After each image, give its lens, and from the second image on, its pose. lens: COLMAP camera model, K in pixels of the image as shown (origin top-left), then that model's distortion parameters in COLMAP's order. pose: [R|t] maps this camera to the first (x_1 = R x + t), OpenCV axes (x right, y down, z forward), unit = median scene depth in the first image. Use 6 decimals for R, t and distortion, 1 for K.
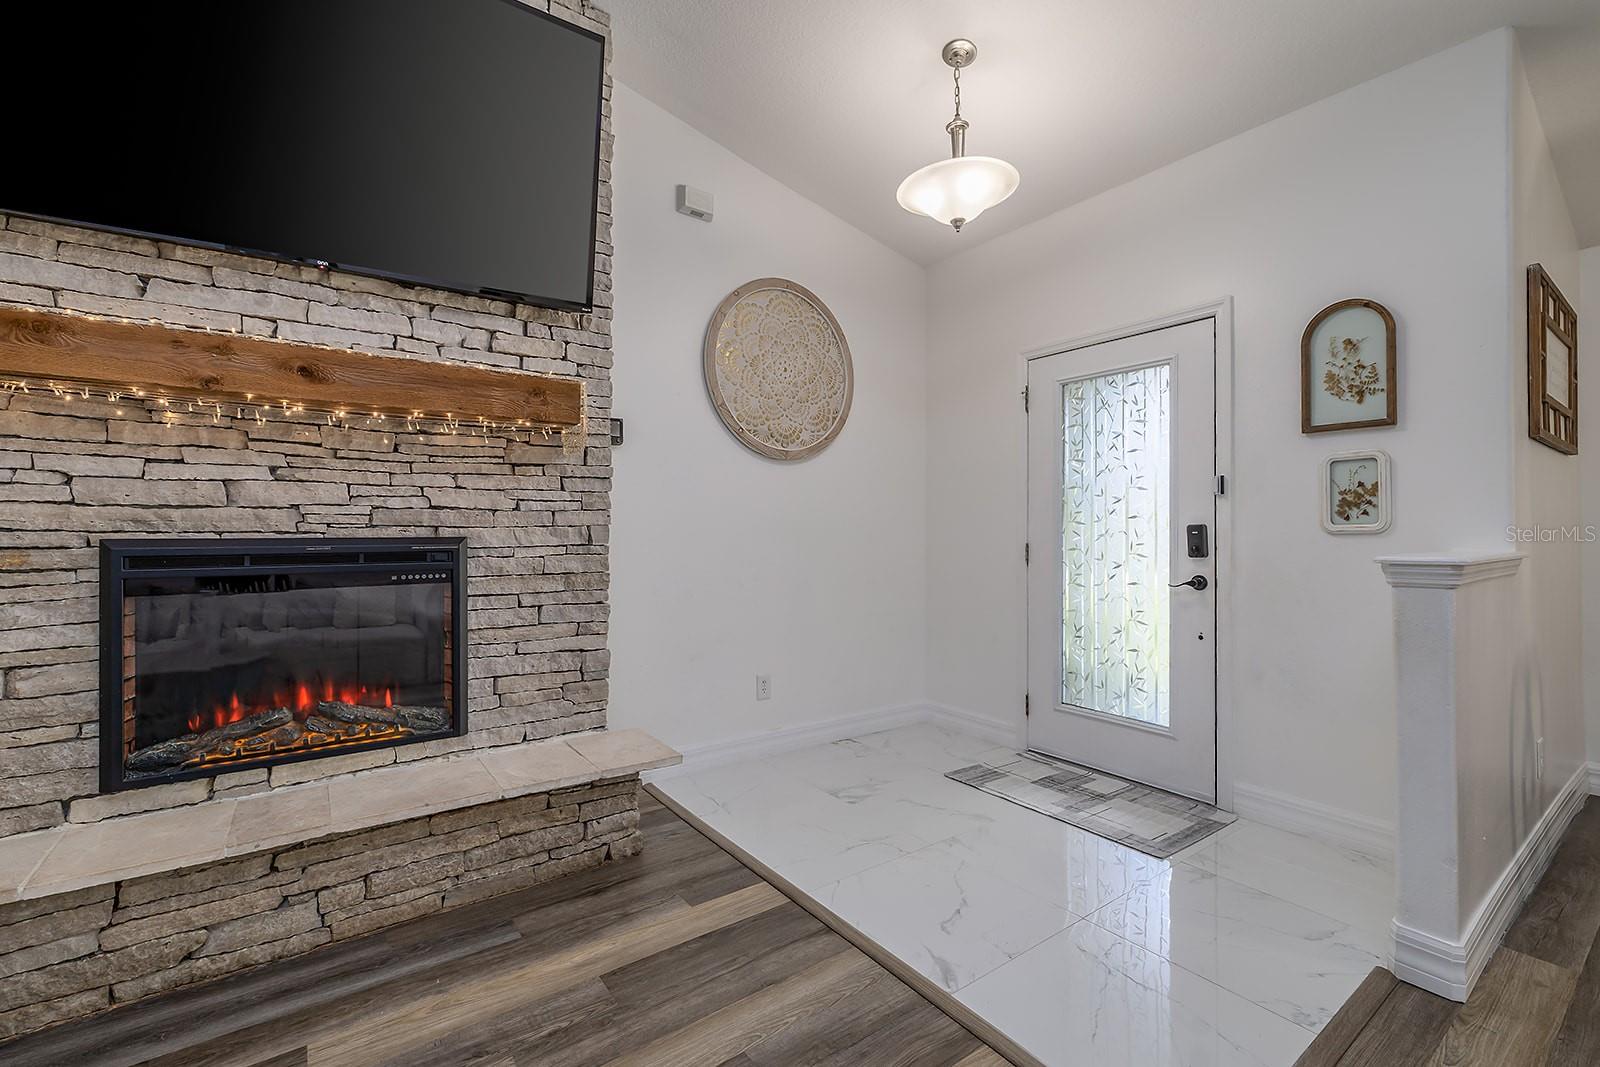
lens RADIAL K [[680.2, 0, 783.4], [0, 680.2, 529.8], [0, 0, 1]] dist [-0.006210, -0.000184]
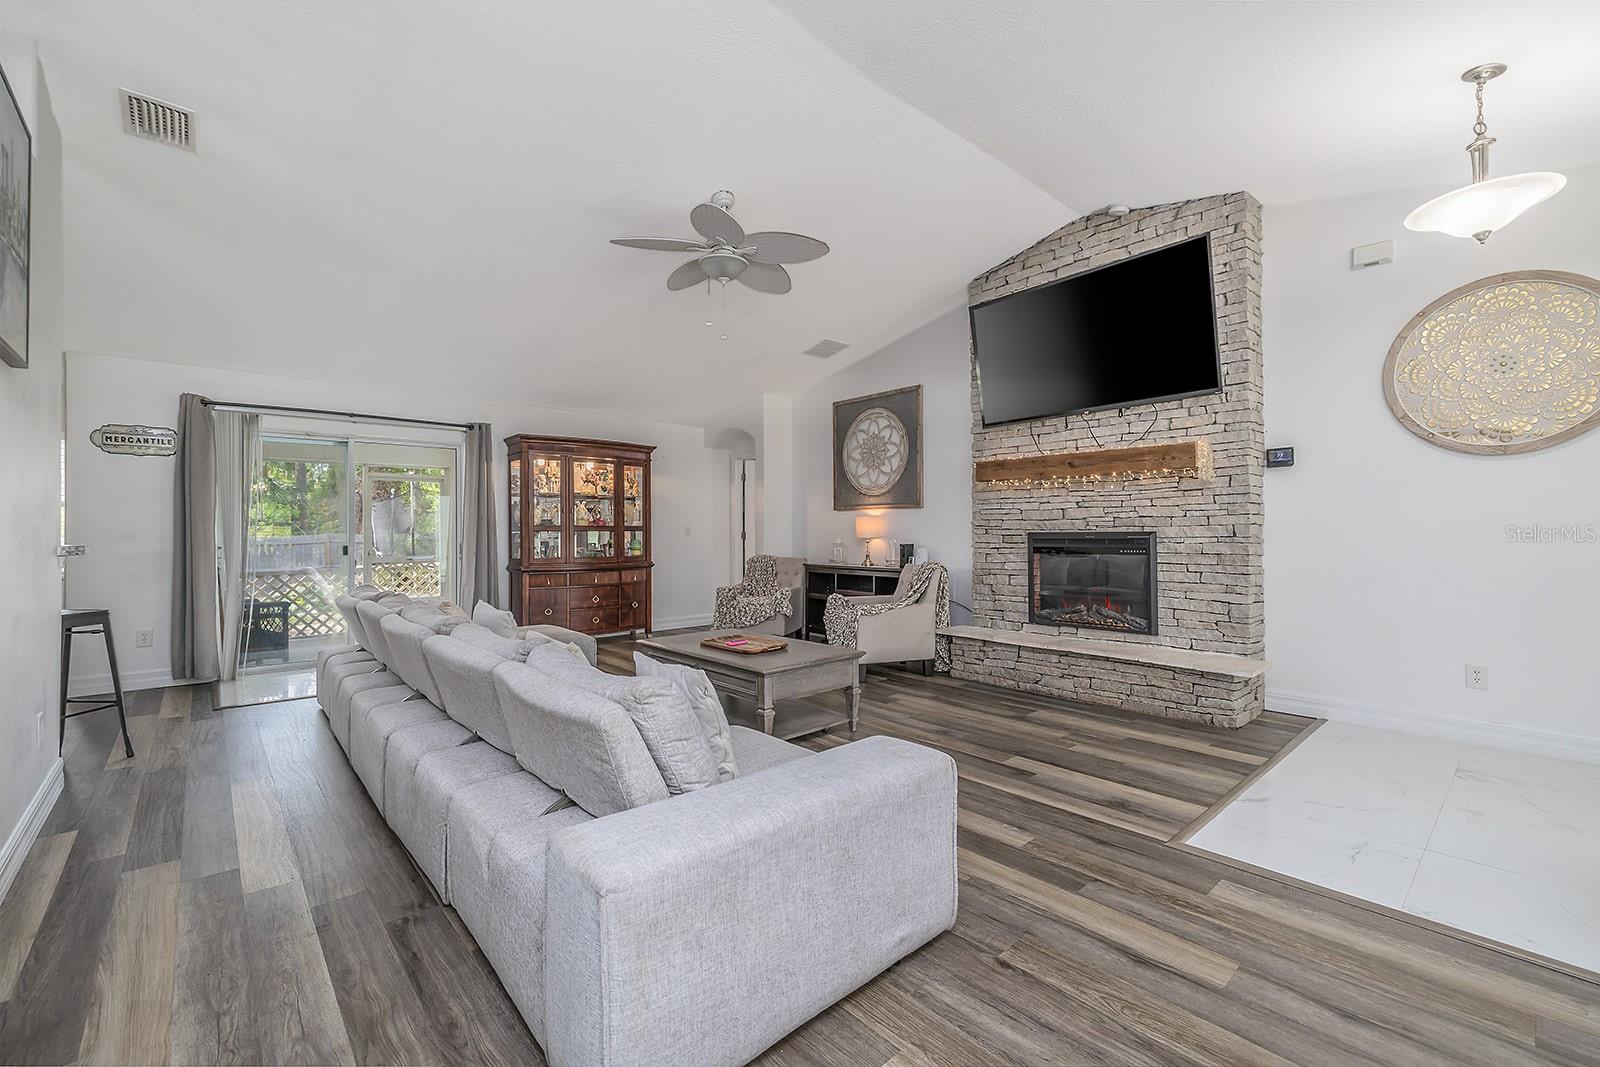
lens RADIAL K [[680.2, 0, 791.9], [0, 680.2, 523.6], [0, 0, 1]] dist [-0.006210, -0.000184]
pose [[0.097293, -0.010128, -0.995204, 1.349823], [0.010916, 0.999899, -0.009108, -0.005986], [0.995196, -0.009978, 0.097394, -0.199376]]
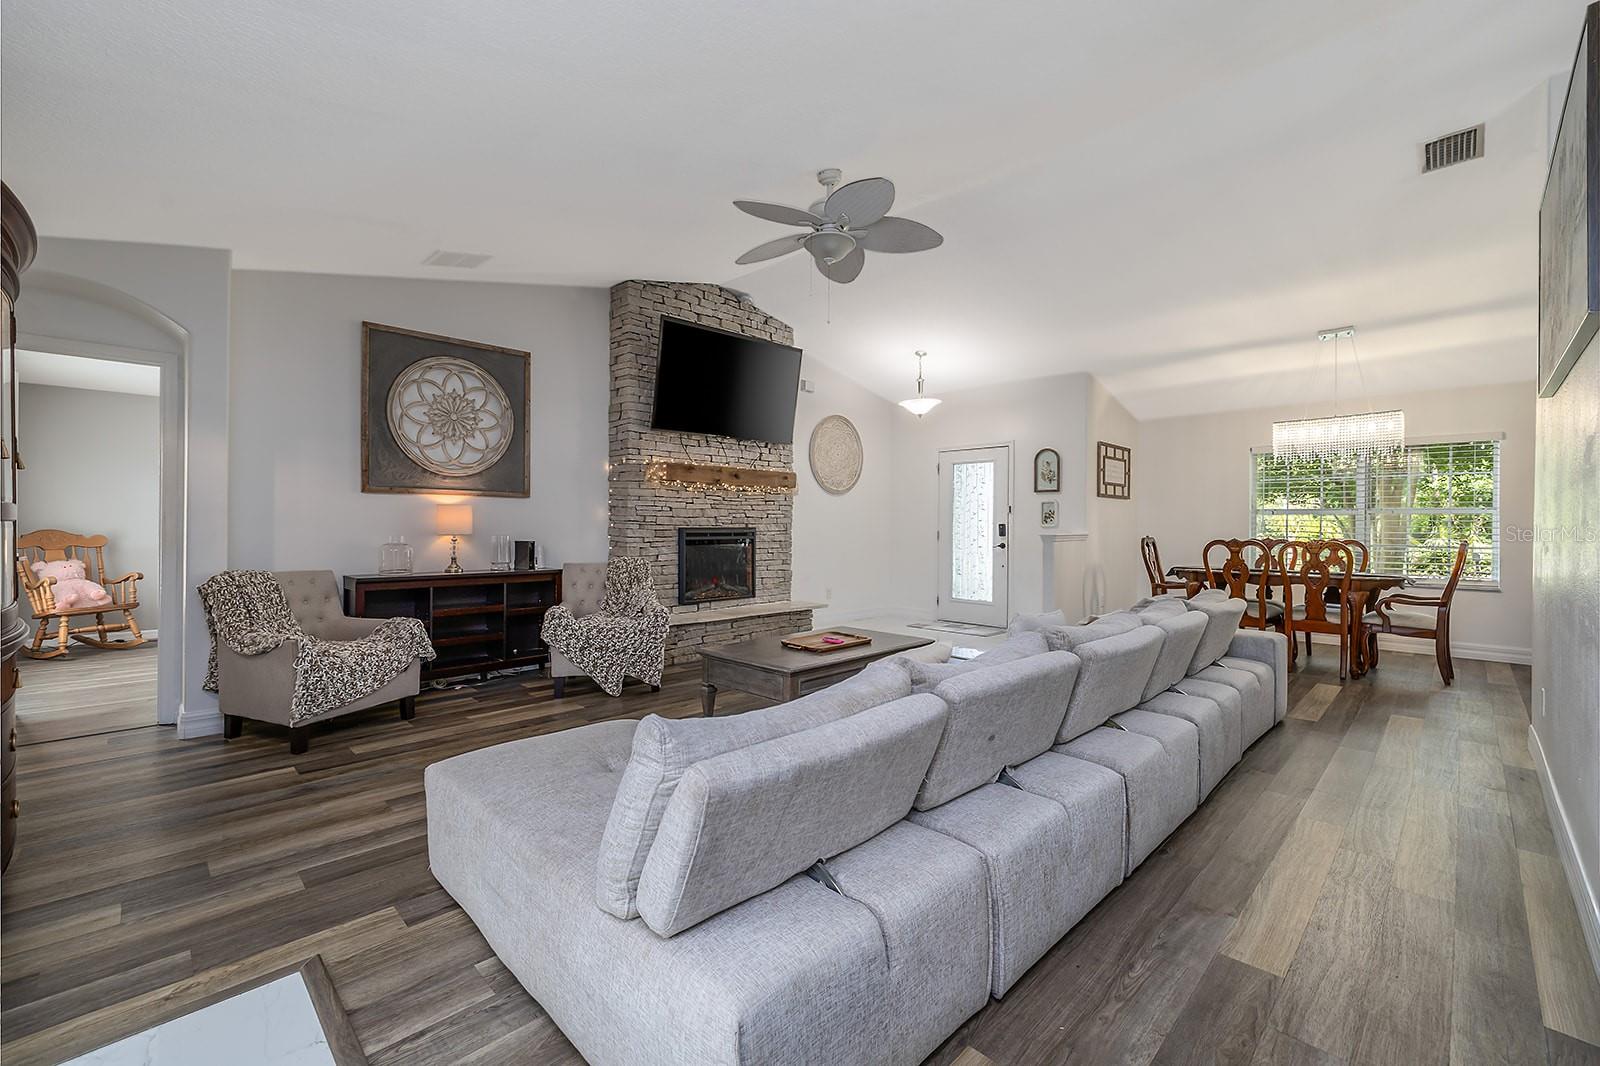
lens RADIAL K [[680.2, 0, 793.2], [0, 680.2, 531.7], [0, 0, 1]] dist [-0.006210, -0.000184]
pose [[0.984828, 0.002945, 0.173510, -0.822183], [-0.005130, 0.999913, 0.012143, -0.006586], [-0.173459, -0.012849, 0.984757, -1.851539]]
